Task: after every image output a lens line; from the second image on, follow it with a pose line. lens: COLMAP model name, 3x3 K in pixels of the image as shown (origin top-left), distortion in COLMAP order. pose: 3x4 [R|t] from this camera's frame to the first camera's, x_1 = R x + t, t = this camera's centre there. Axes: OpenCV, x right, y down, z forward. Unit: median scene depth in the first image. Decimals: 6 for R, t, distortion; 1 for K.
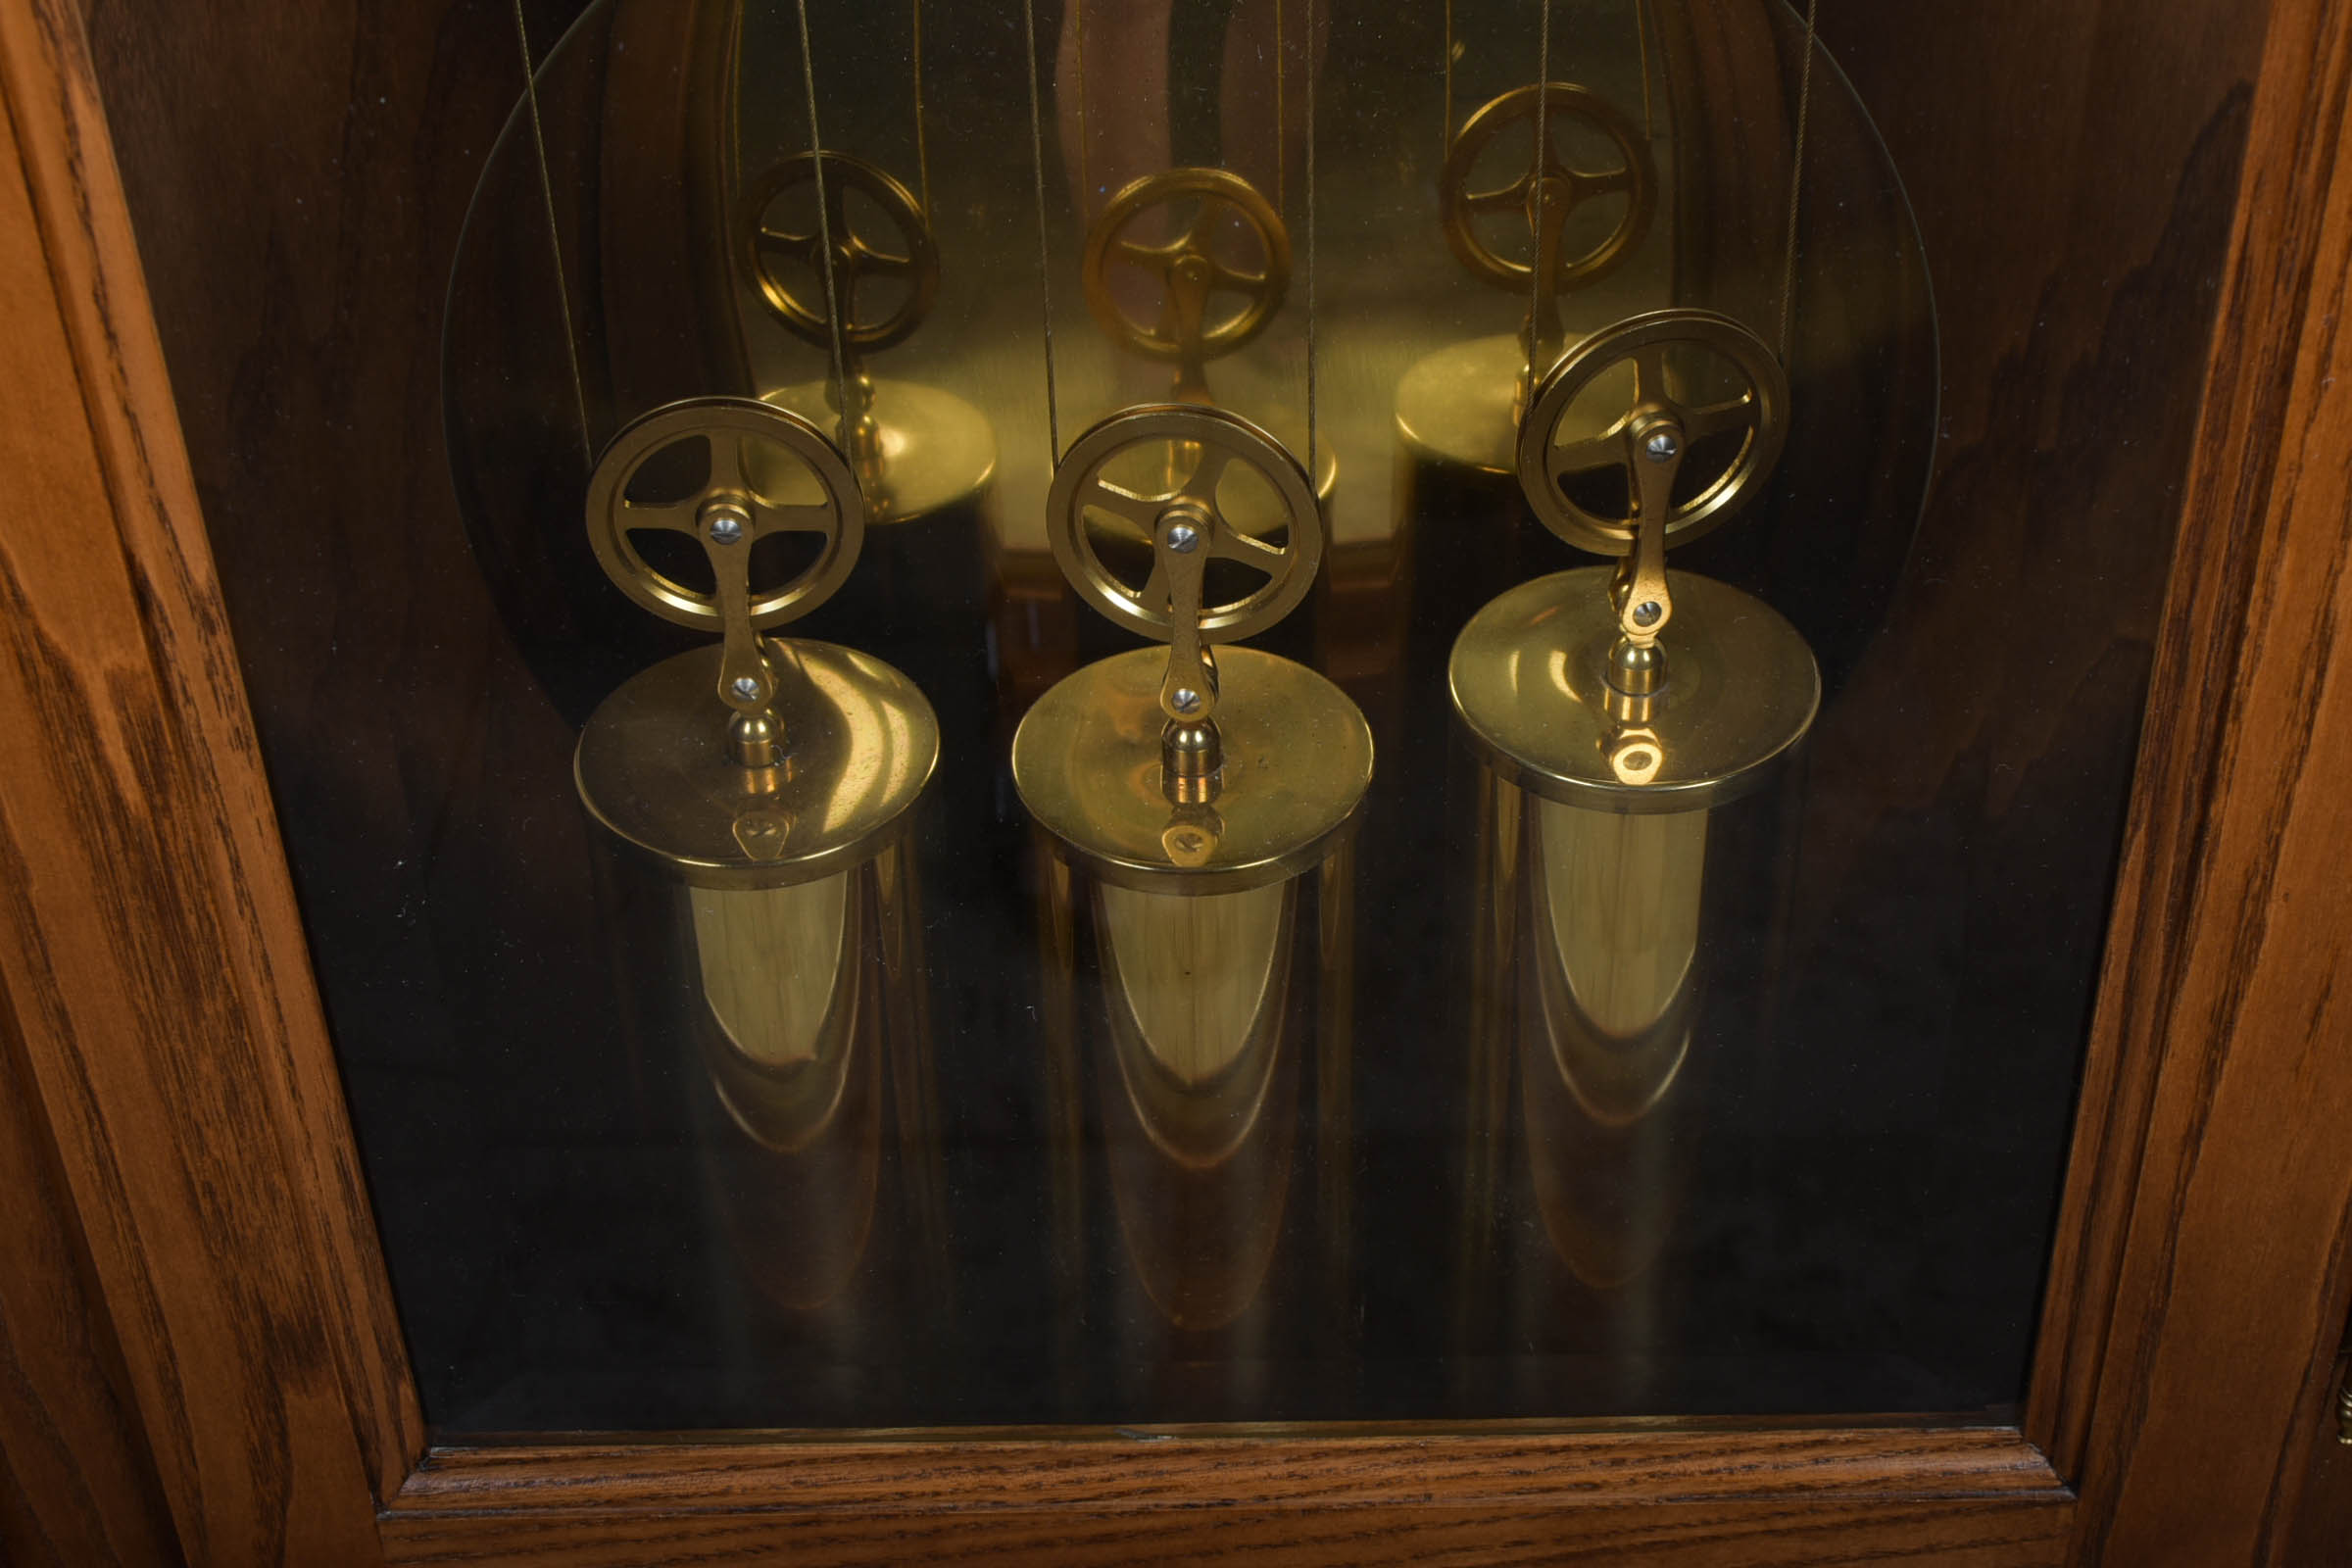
lens RADIAL K [[3609.3, 0, 1190.4], [0, 3609.3, 782.1], [0, 0, 1]] dist [0.004195, 0.000000]
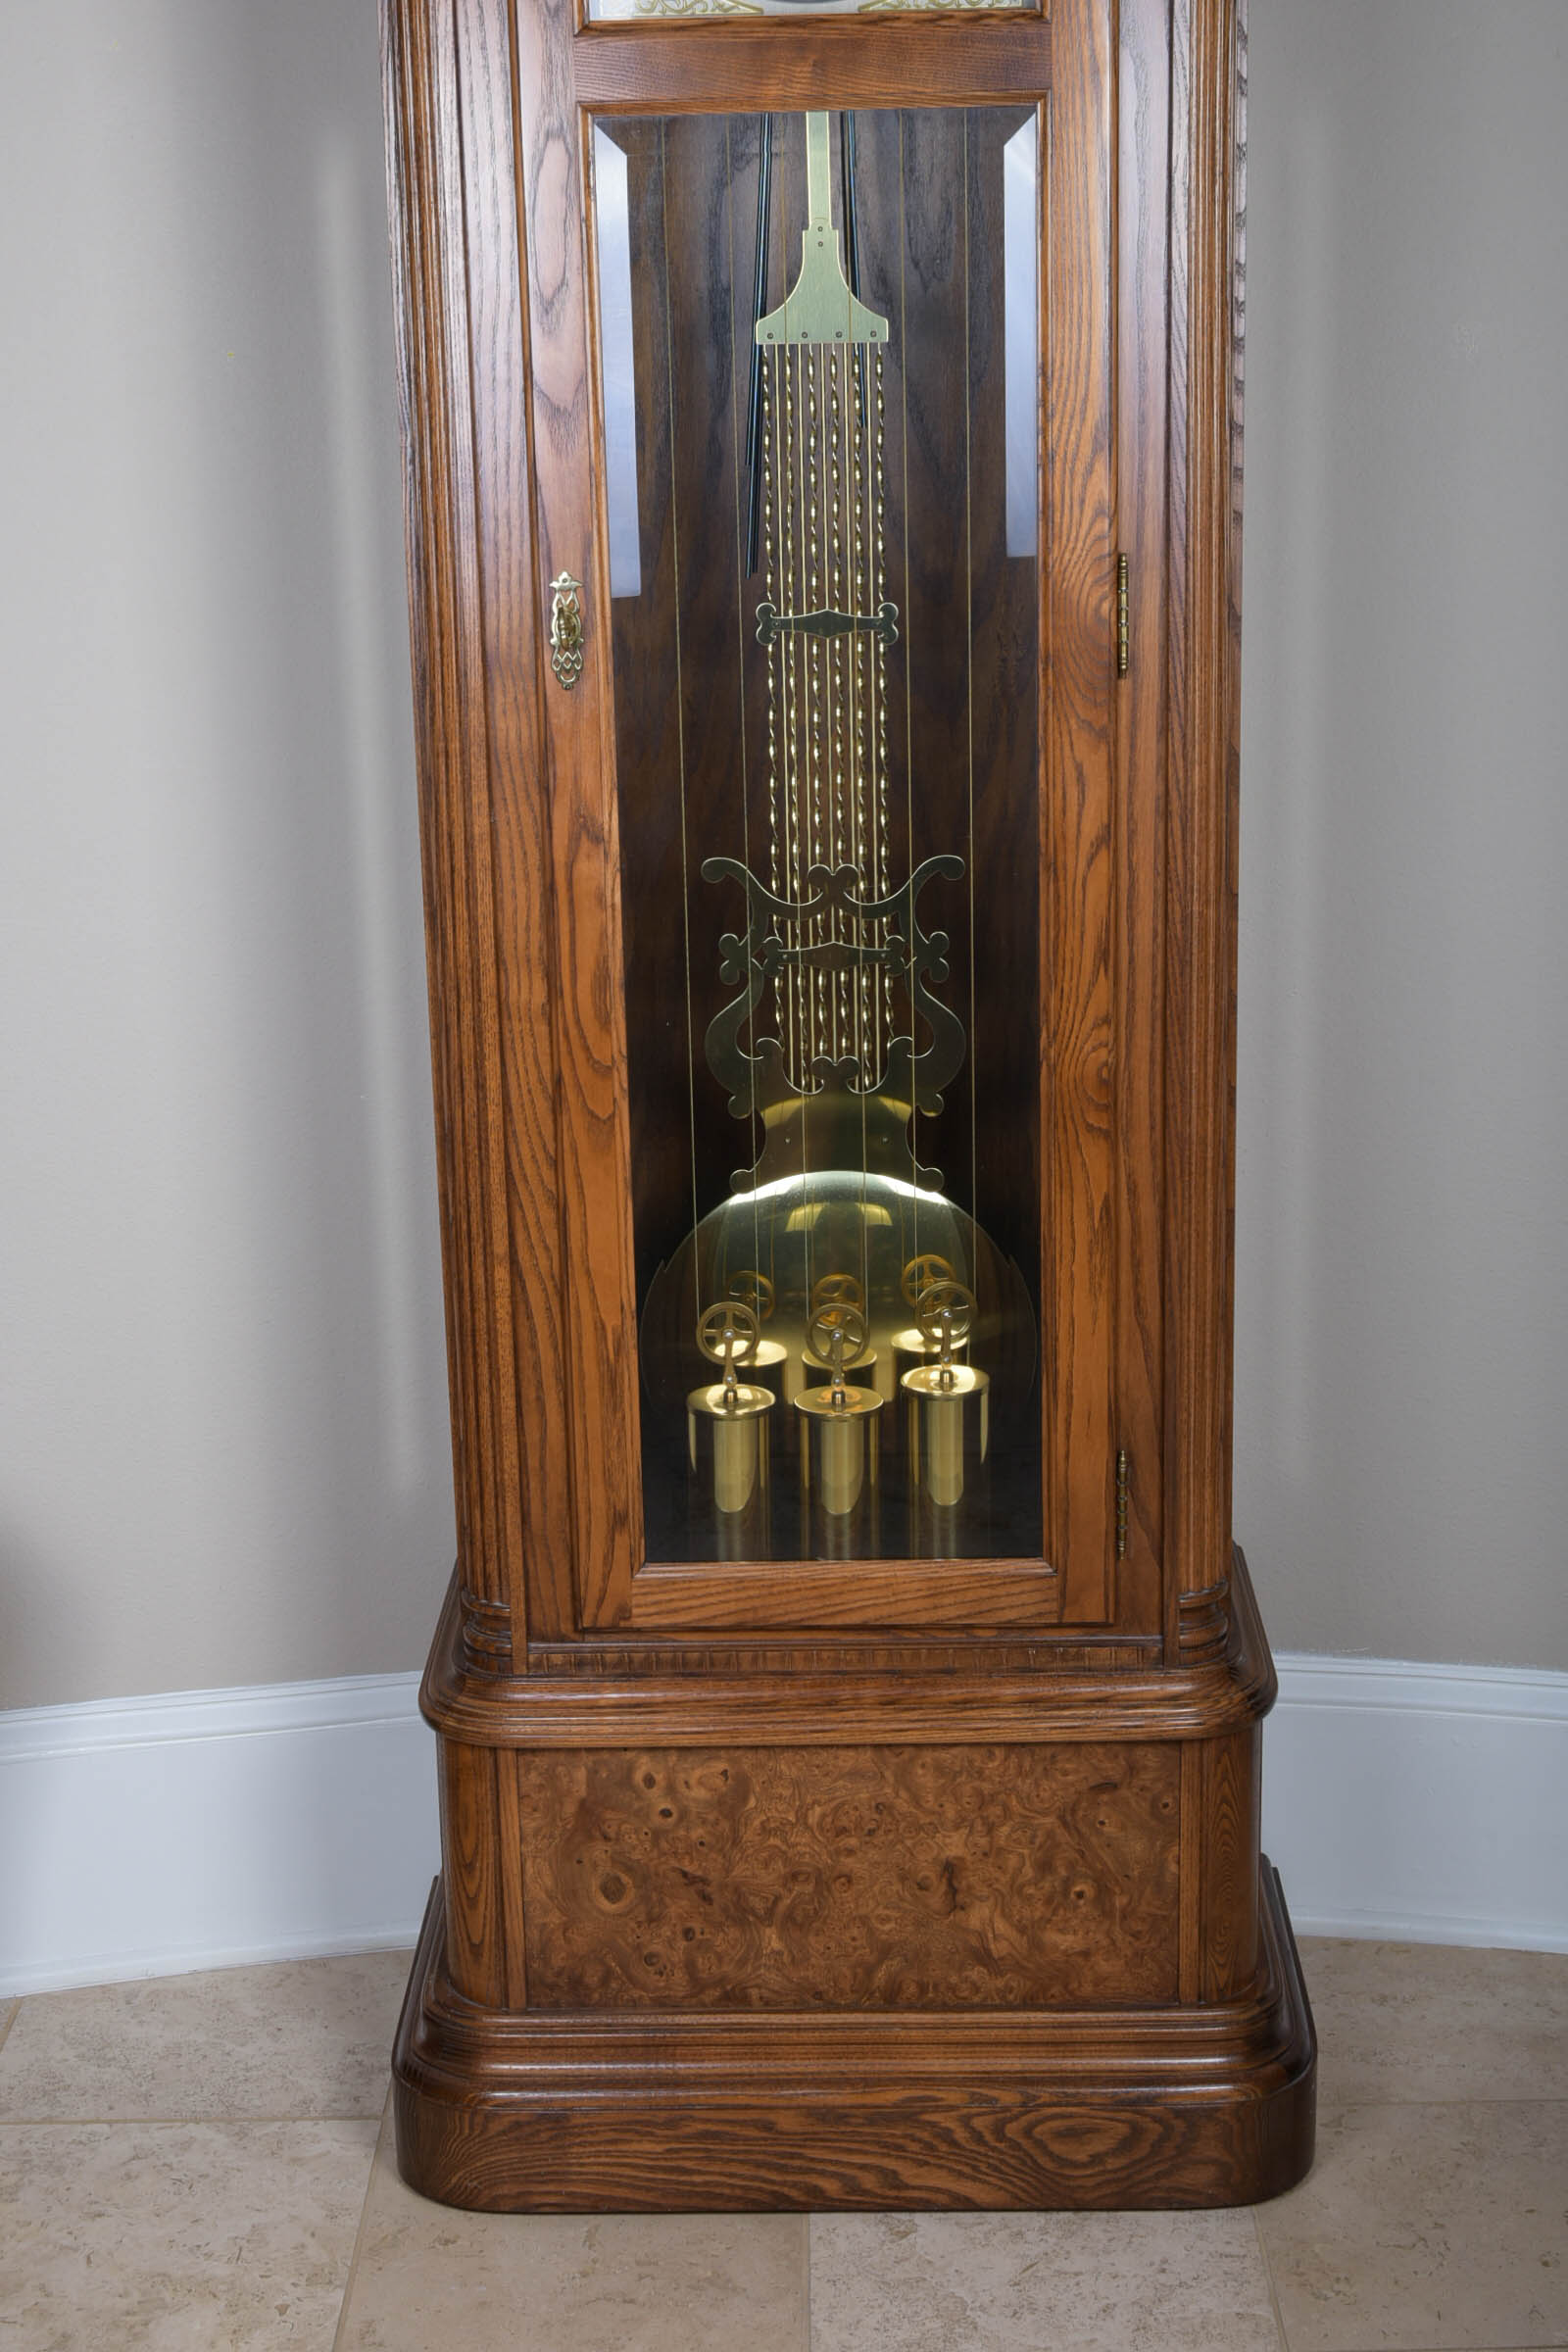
lens RADIAL K [[3609.3, 0, 779.3], [0, 3609.3, 1164.5], [0, 0, 1]] dist [0.004195, 0.000000]
pose [[0.999893, 0.007823, -0.012382, -0.017406], [-0.012095, 0.917792, -0.396877, 1.431018], [0.008259, 0.396984, 0.917788, -2.978862]]
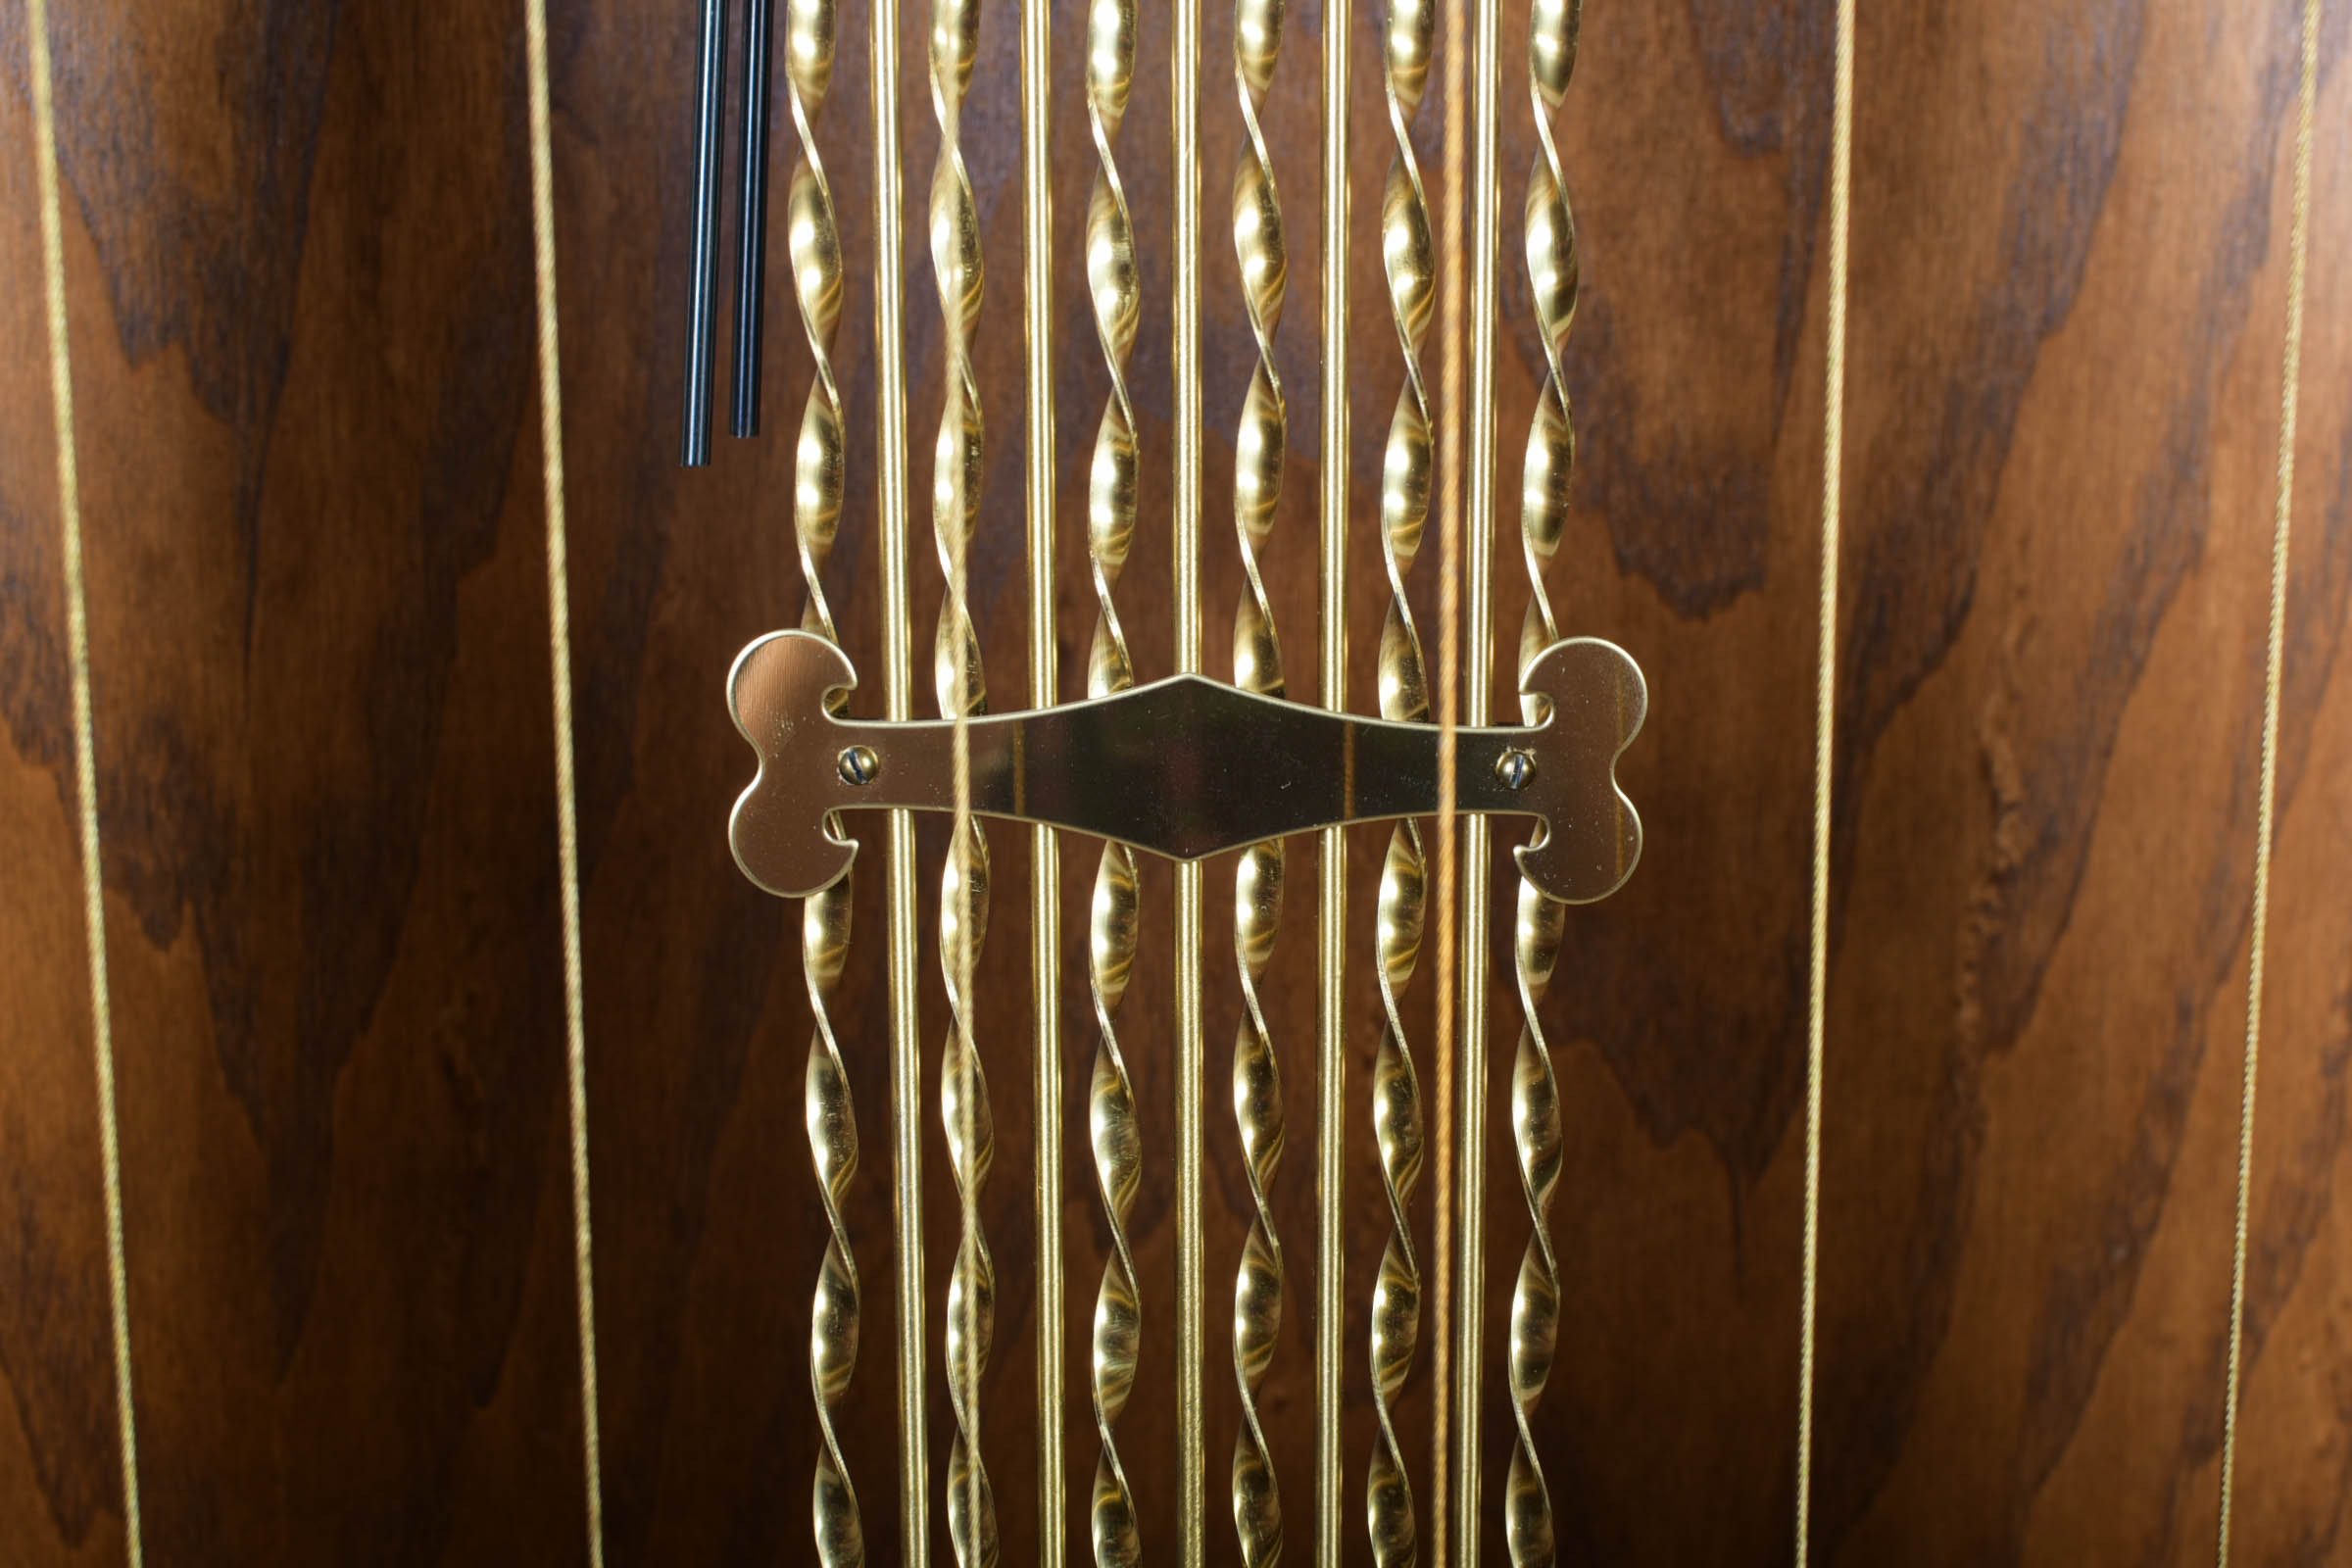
lens RADIAL K [[3609.3, 0, 1169.7], [0, 3609.3, 780.1], [0, 0, 1]] dist [0.004195, 0.000000]
pose [[0.999084, 0.015636, 0.039840, -0.047186], [0.004614, 0.886104, -0.463463, -0.474678], [-0.042549, 0.463222, 0.885220, -0.003331]]
